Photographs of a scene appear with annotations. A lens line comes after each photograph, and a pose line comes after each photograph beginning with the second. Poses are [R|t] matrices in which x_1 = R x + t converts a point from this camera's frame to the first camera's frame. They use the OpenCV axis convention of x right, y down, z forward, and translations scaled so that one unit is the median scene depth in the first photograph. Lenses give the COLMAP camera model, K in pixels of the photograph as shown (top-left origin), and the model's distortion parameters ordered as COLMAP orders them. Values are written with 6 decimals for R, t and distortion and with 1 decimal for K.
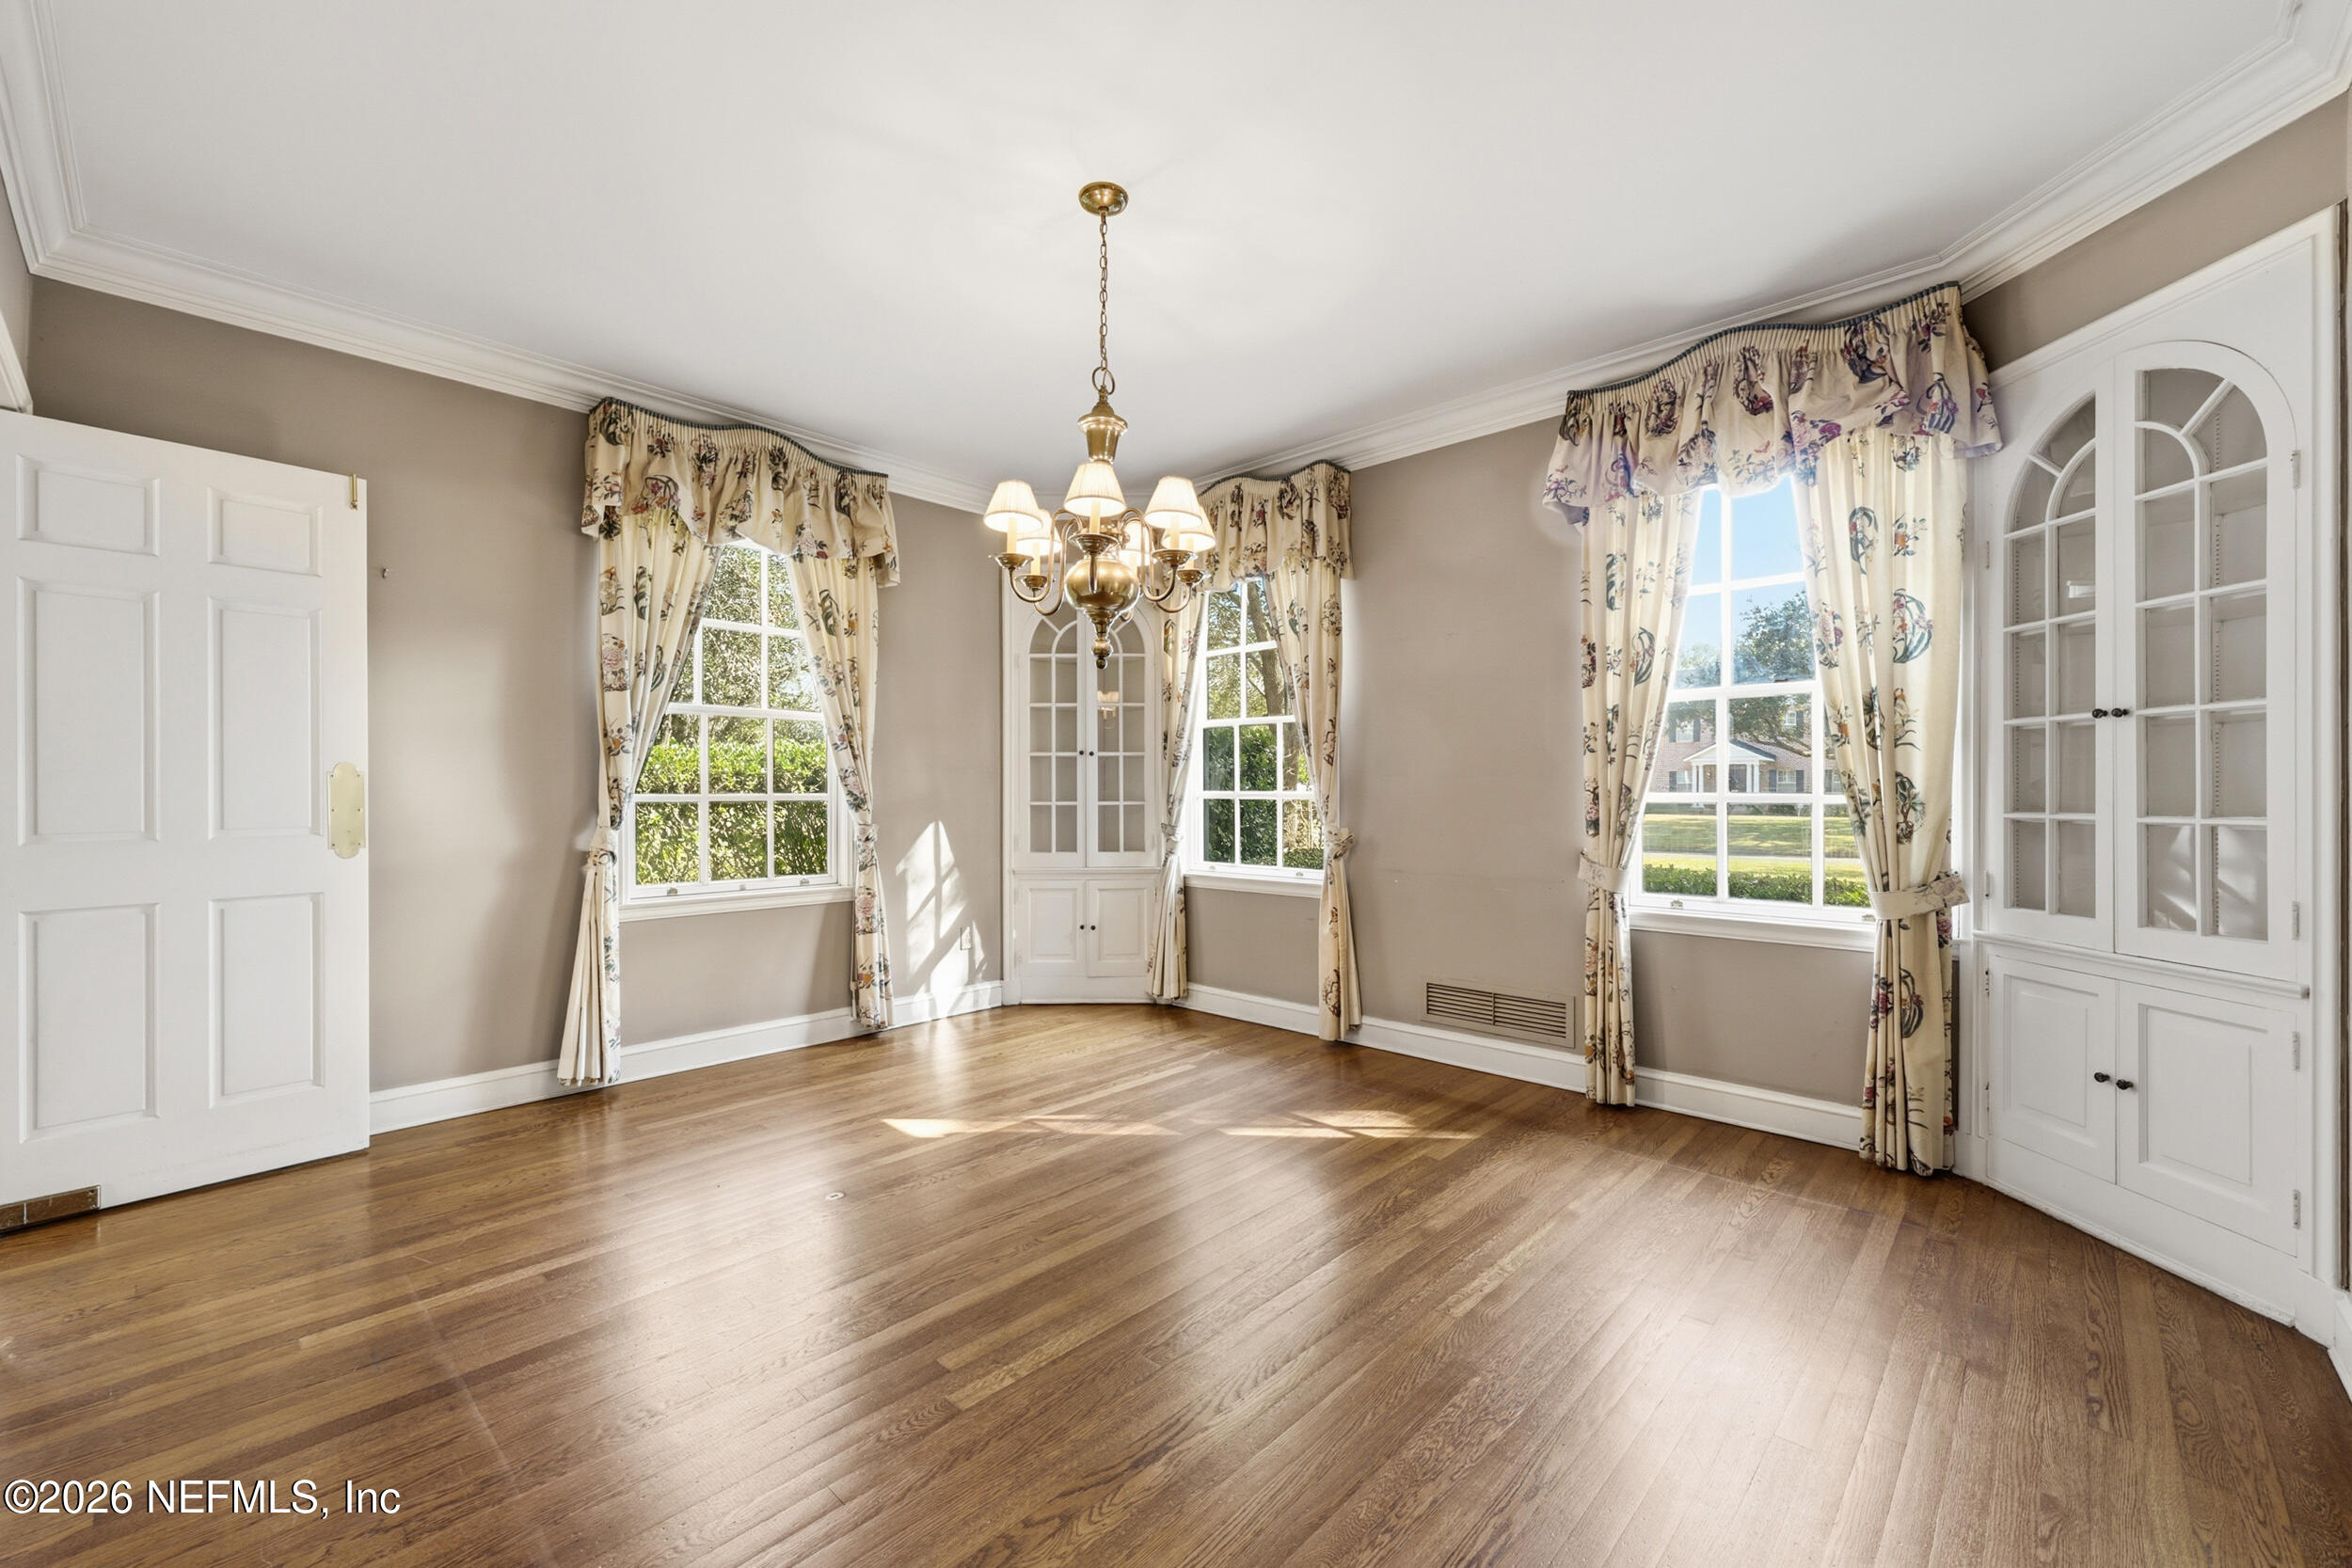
lens RADIAL K [[941.2, 0, 1172.4], [0, 941.2, 791.1], [0, 0, 1]] dist [0.000955, 0.000116]
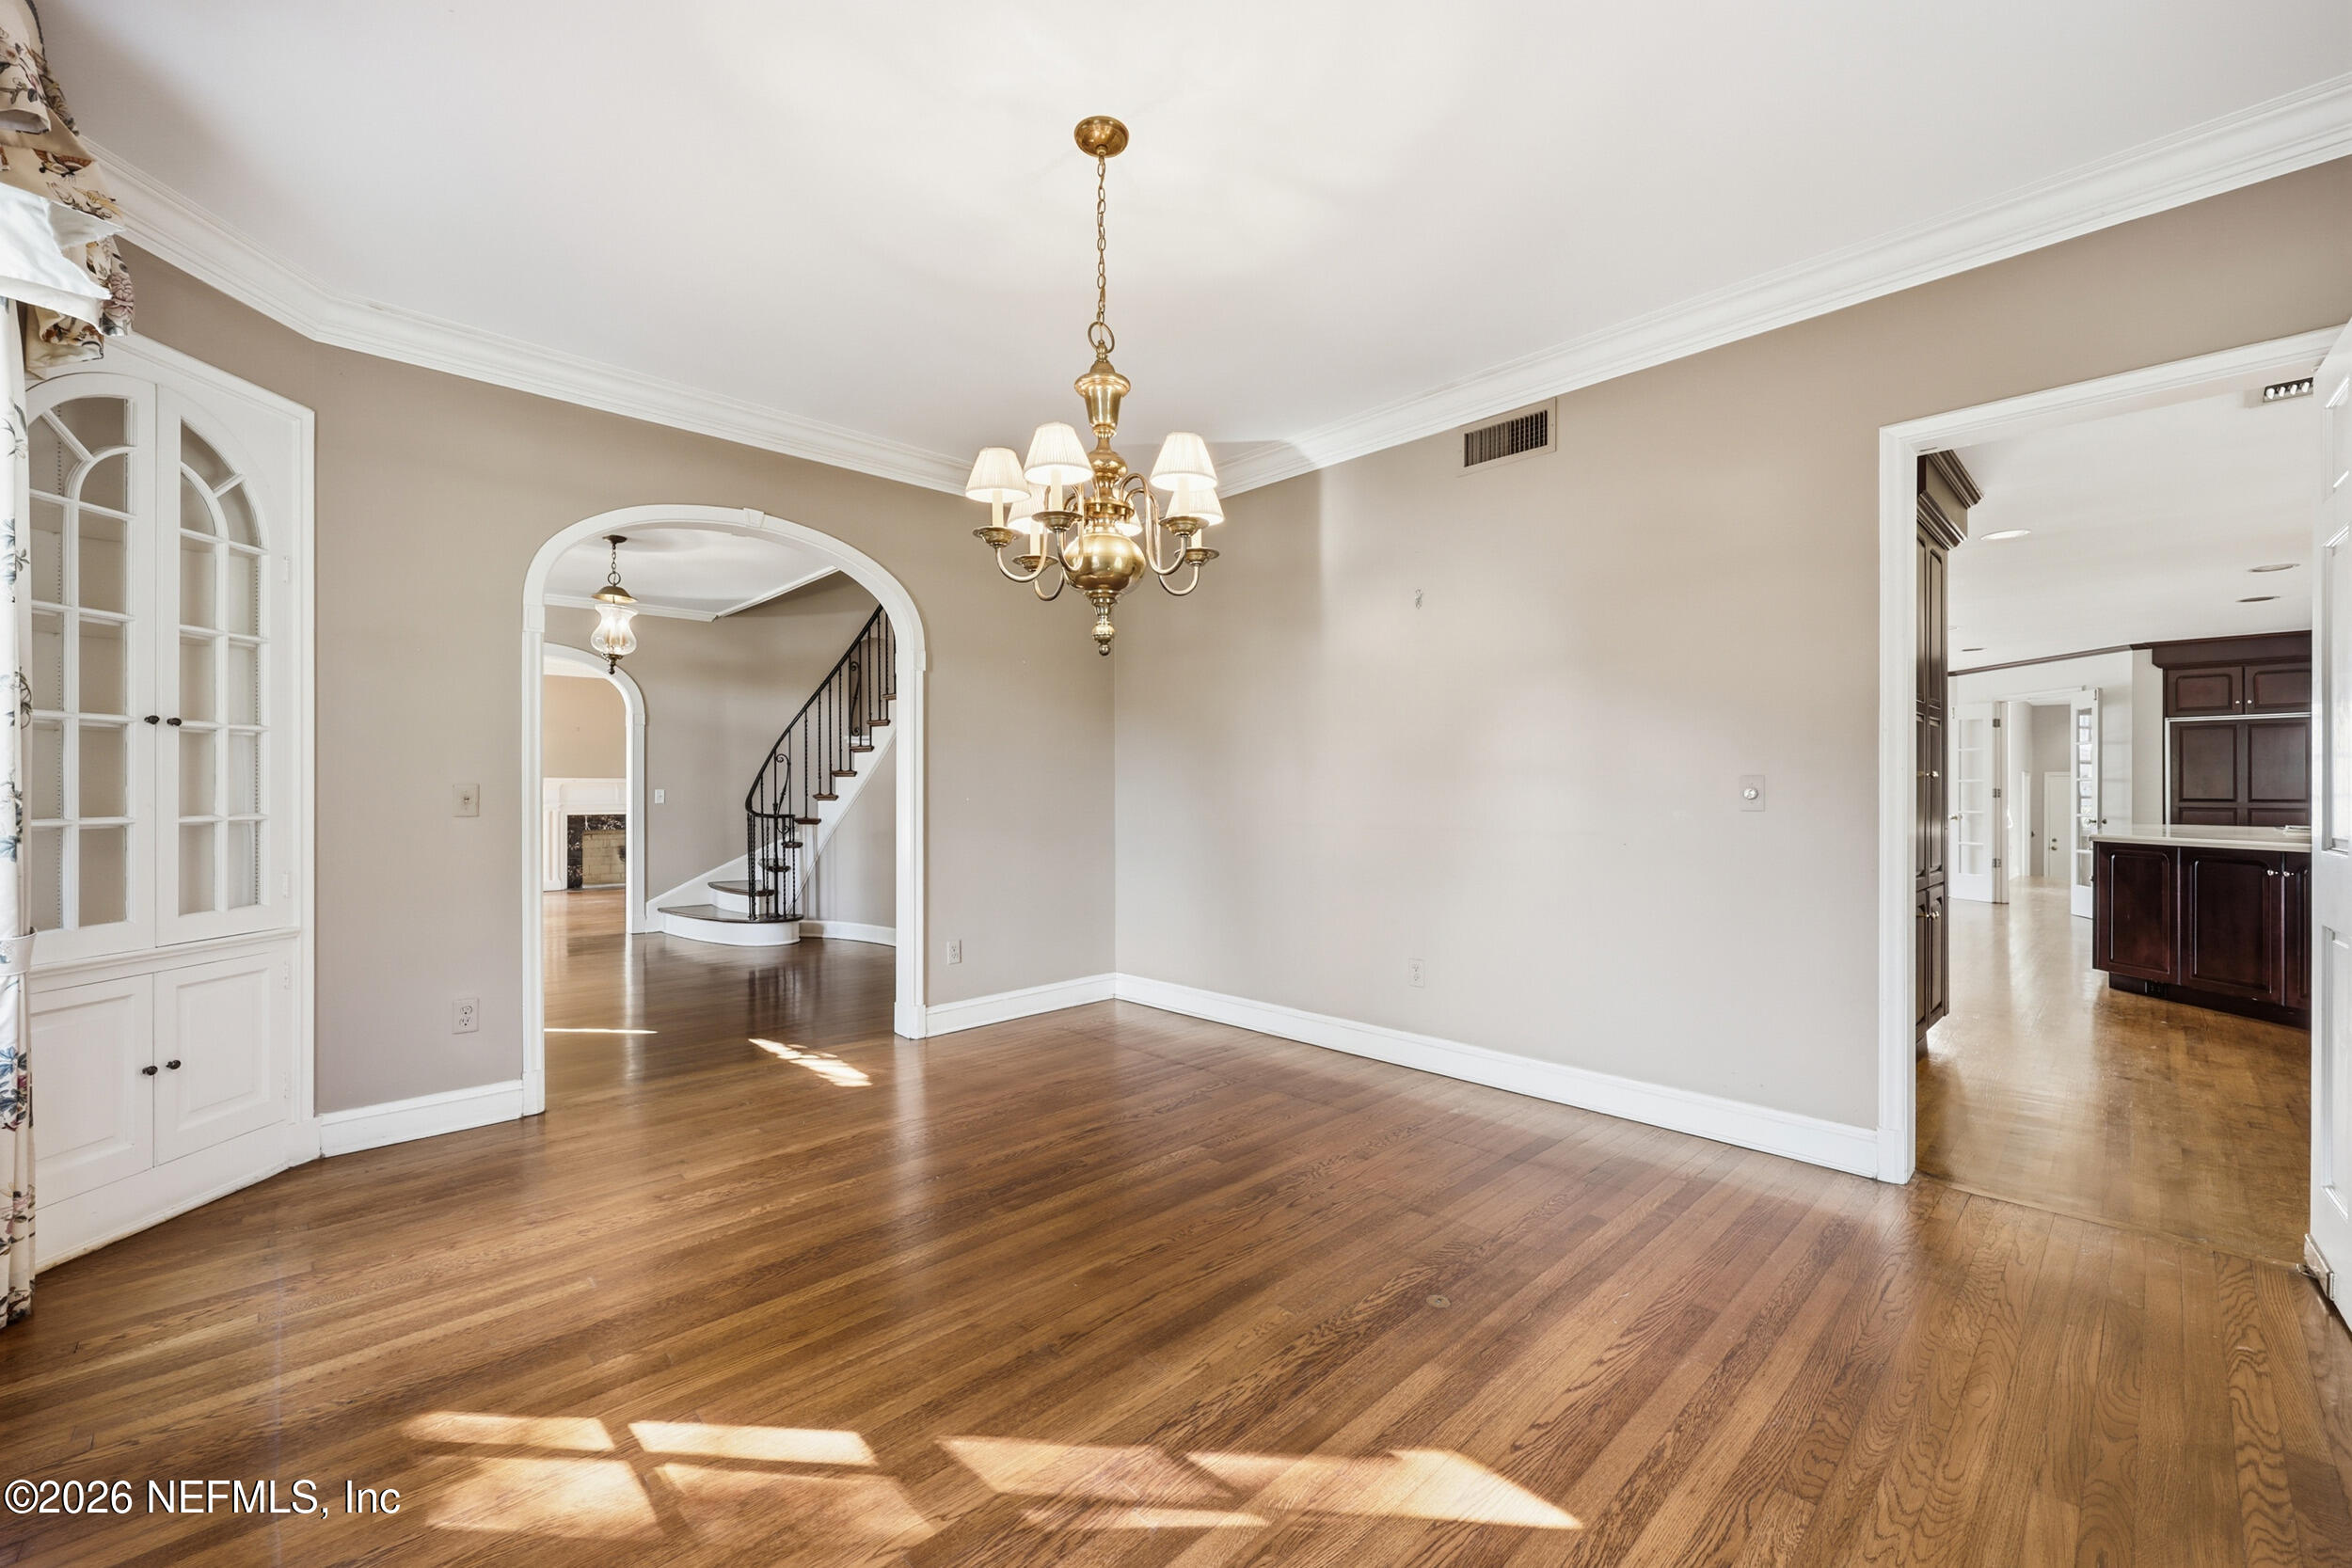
lens RADIAL K [[953.6, 0, 1179.1], [0, 953.6, 793.6], [0, 0, 1]] dist [0.000272, 0.000124]
pose [[-0.998951, 0.003670, 0.045647, -0.112497], [0.003656, 0.999993, -0.000395, 0.002359], [-0.045648, -0.000228, -0.998958, 1.142131]]
